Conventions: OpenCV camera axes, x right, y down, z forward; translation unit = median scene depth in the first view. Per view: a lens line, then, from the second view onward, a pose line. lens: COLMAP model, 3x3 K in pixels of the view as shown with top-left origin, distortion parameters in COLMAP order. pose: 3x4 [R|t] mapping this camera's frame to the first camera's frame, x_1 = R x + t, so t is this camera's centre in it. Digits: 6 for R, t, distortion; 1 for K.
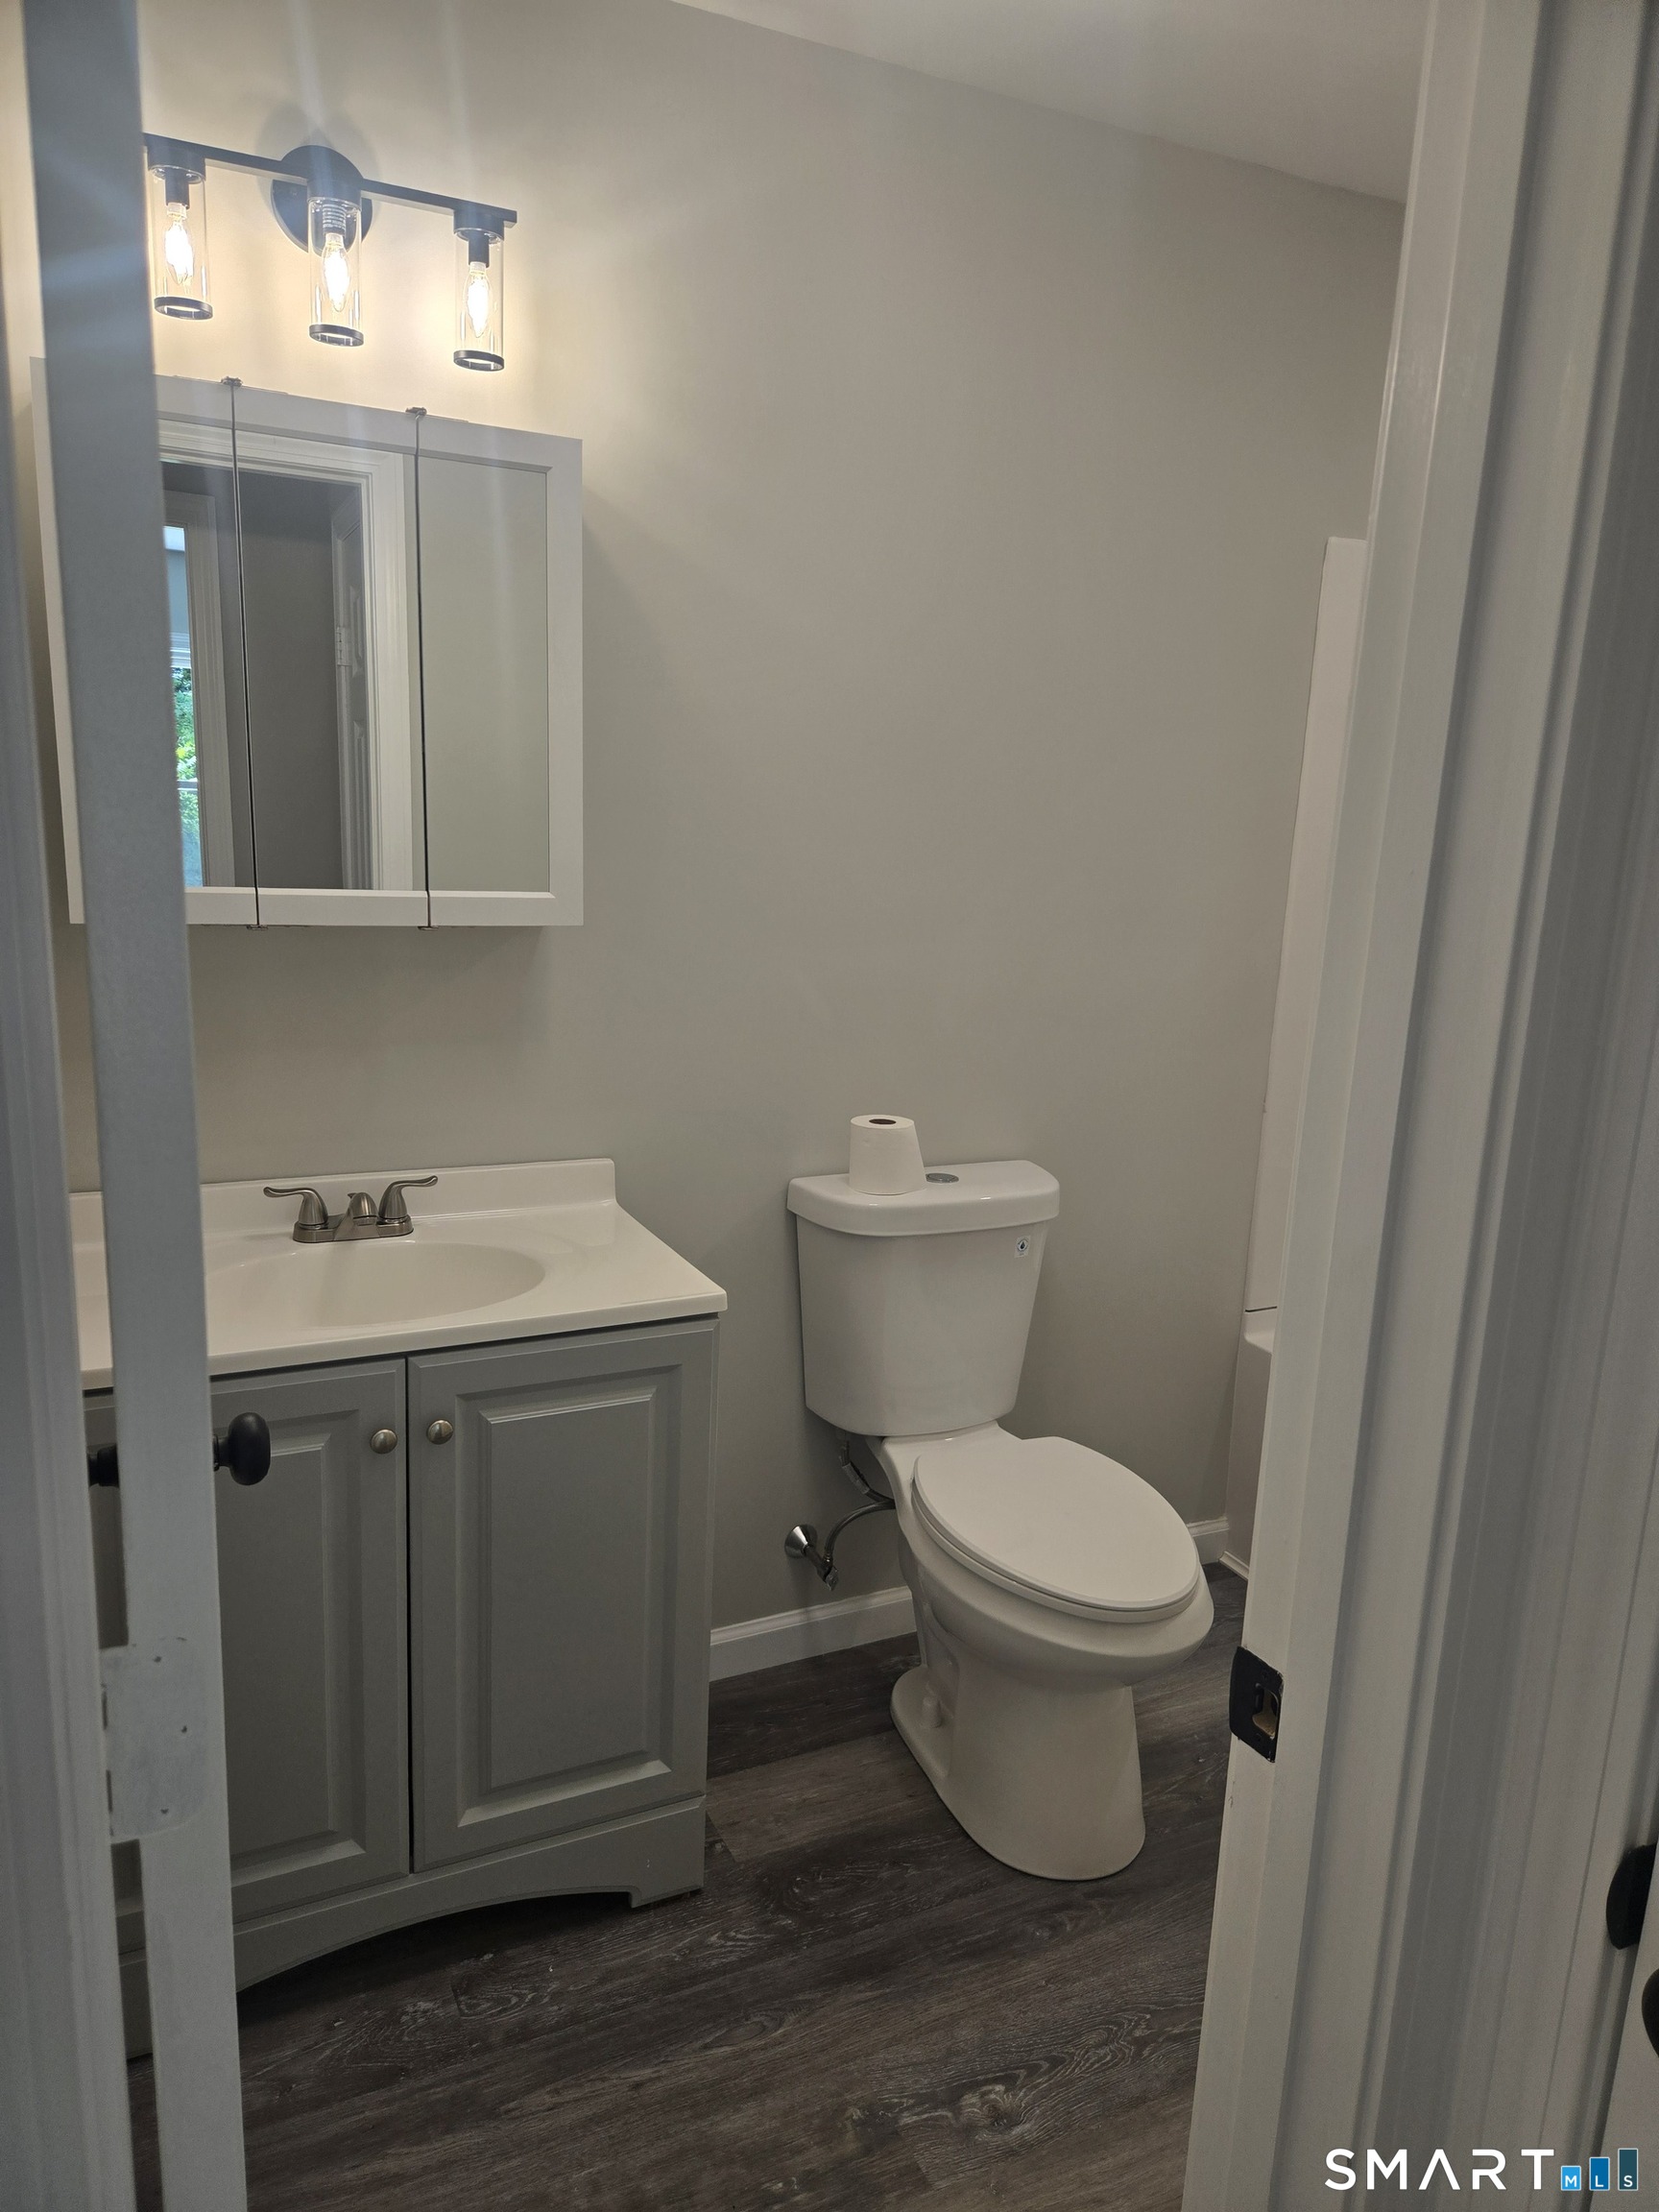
lens RADIAL K [[1490.0, 0, 817.9], [0, 1490.0, 1118.0], [0, 0, 1]] dist [0.062941, -0.058374]
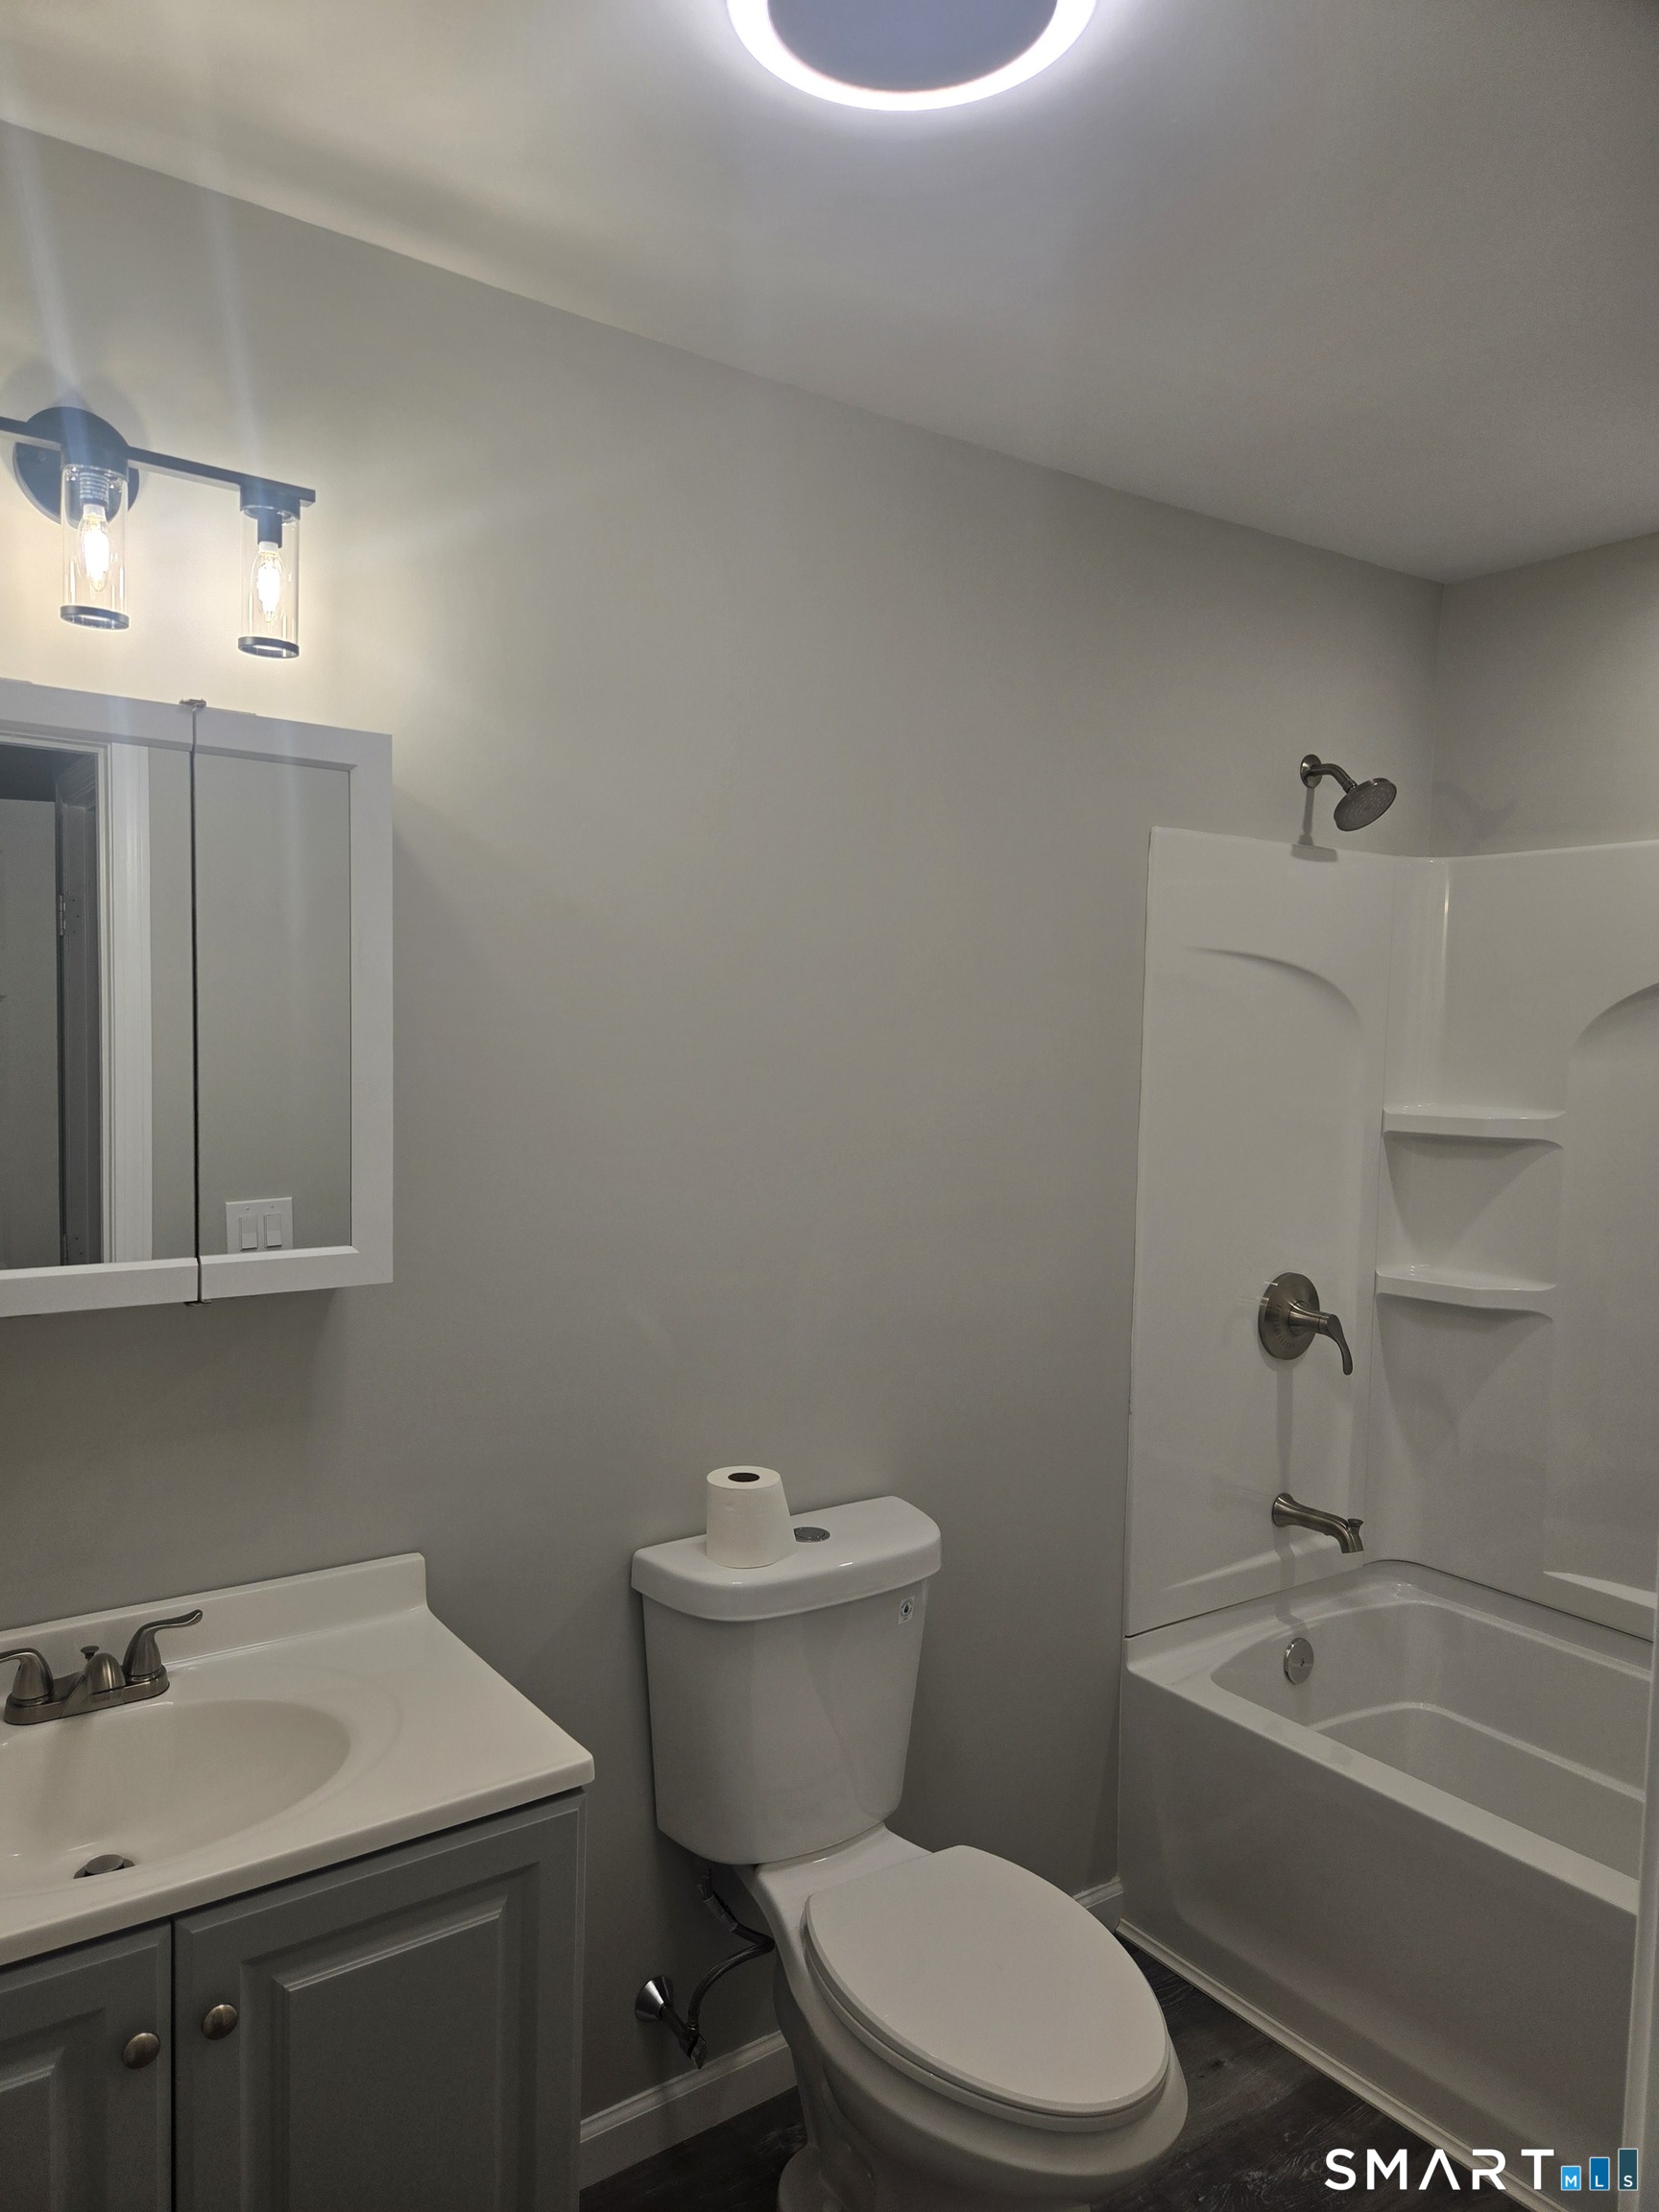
lens RADIAL K [[1490.0, 0, 805.8], [0, 1490.0, 1115.8], [0, 0, 1]] dist [0.062941, -0.058374]
pose [[0.985703, -0.027563, 0.166223, -0.068067], [0.051020, 0.989040, -0.138550, -0.095711], [-0.160583, 0.145050, 0.976306, 0.139602]]
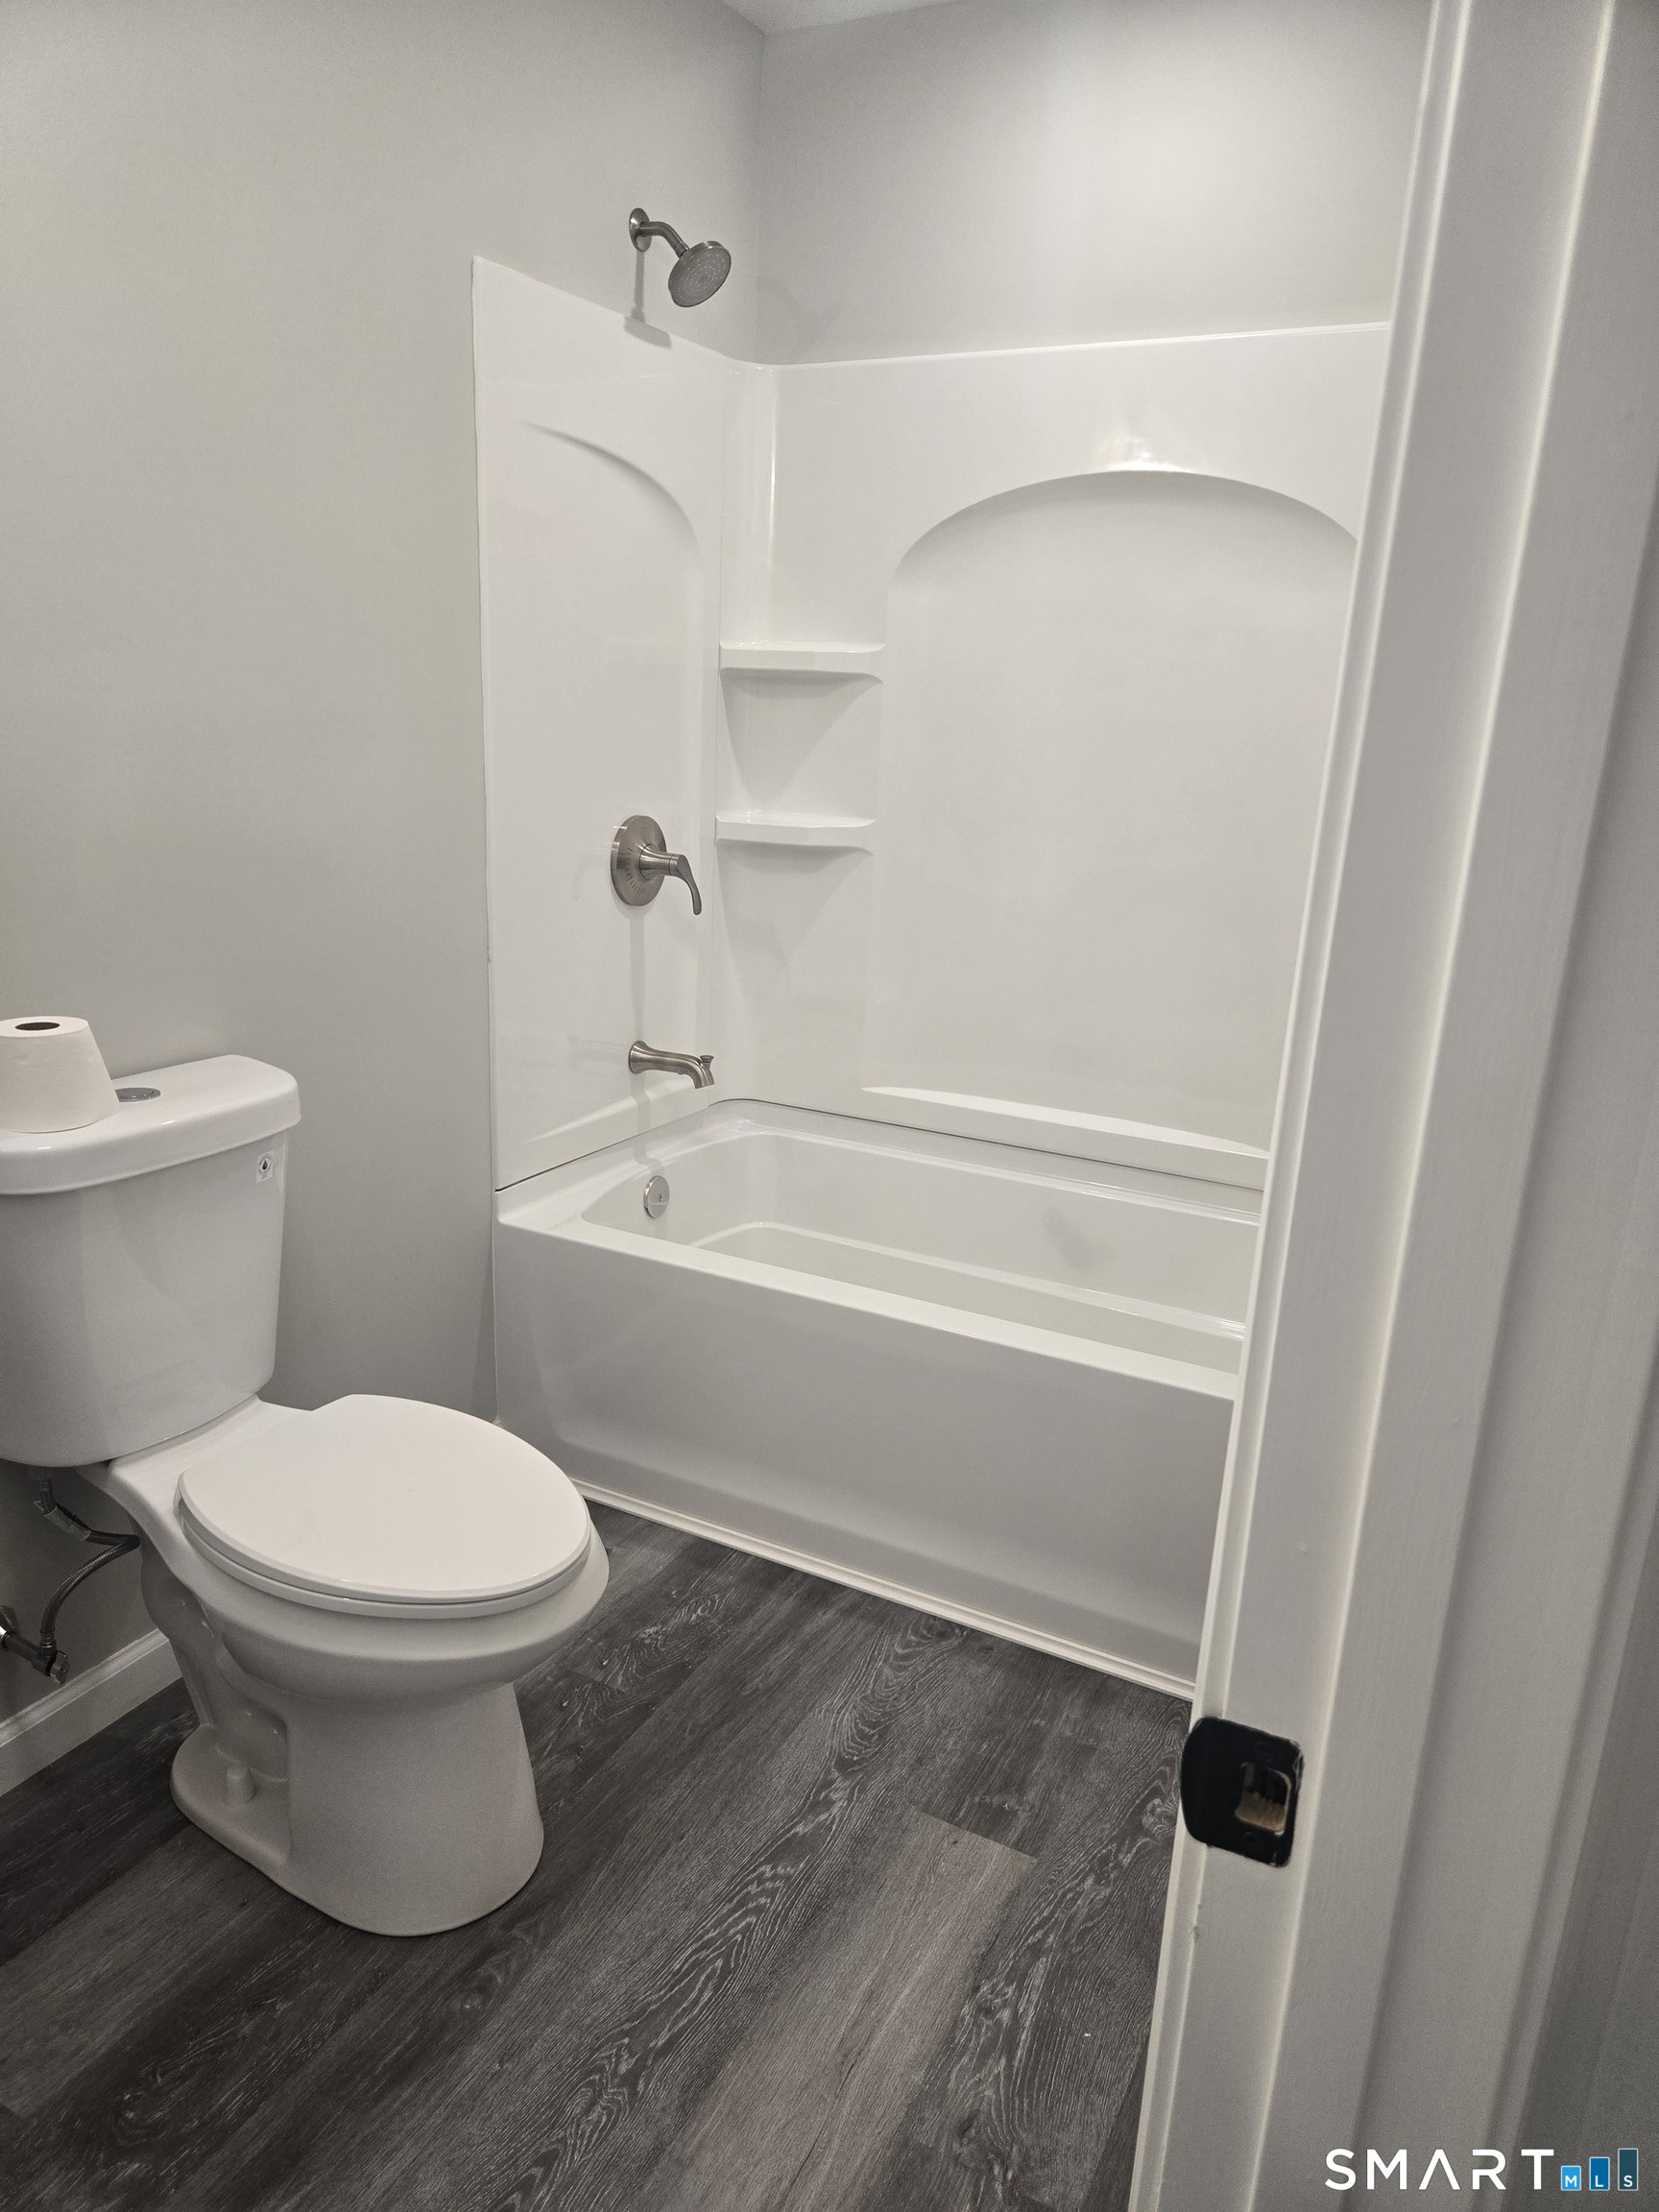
lens RADIAL K [[1490.0, 0, 800.5], [0, 1490.0, 1127.2], [0, 0, 1]] dist [0.062941, -0.058374]
pose [[0.809027, -0.168283, 0.563166, -0.083091], [0.114626, 0.984914, 0.129639, -0.002391], [-0.576486, -0.040328, 0.816111, 0.257704]]
